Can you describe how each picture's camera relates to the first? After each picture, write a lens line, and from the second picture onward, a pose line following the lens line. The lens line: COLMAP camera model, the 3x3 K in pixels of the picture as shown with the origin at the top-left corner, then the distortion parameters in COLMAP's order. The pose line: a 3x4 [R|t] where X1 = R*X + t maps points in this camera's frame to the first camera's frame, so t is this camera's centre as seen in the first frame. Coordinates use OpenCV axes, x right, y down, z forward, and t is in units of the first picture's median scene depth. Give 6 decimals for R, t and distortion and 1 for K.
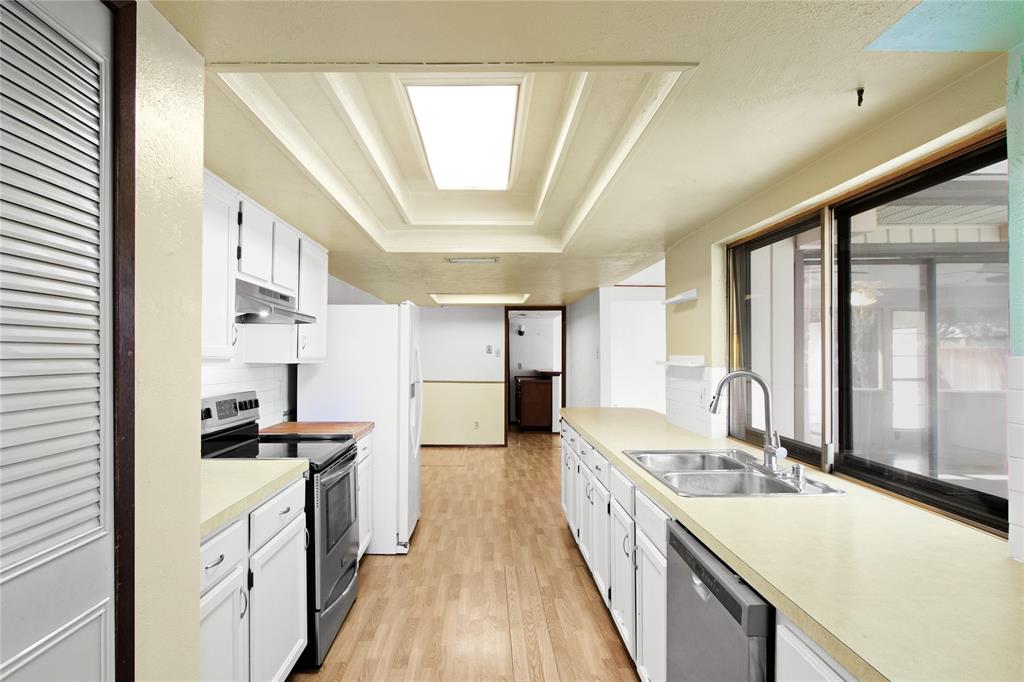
lens RADIAL K [[530.6, 0, 510.1], [0, 530.6, 345.8], [0, 0, 1]] dist [0.003111, 0.000407]
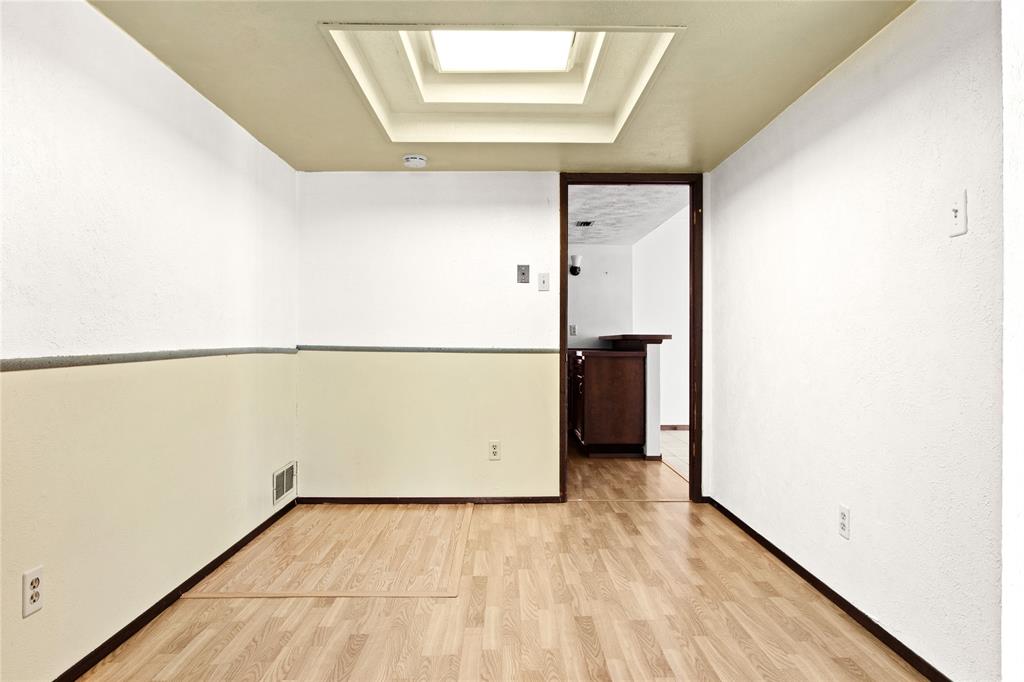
lens RADIAL K [[582.0, 0, 511.8], [0, 582.0, 339.4], [0, 0, 1]] dist [-0.012176, 0.005260]
pose [[0.999250, -0.002572, -0.038648, -0.031124], [0.003258, 0.999838, 0.017698, 0.051315], [0.038596, -0.017811, 0.999096, 0.536096]]
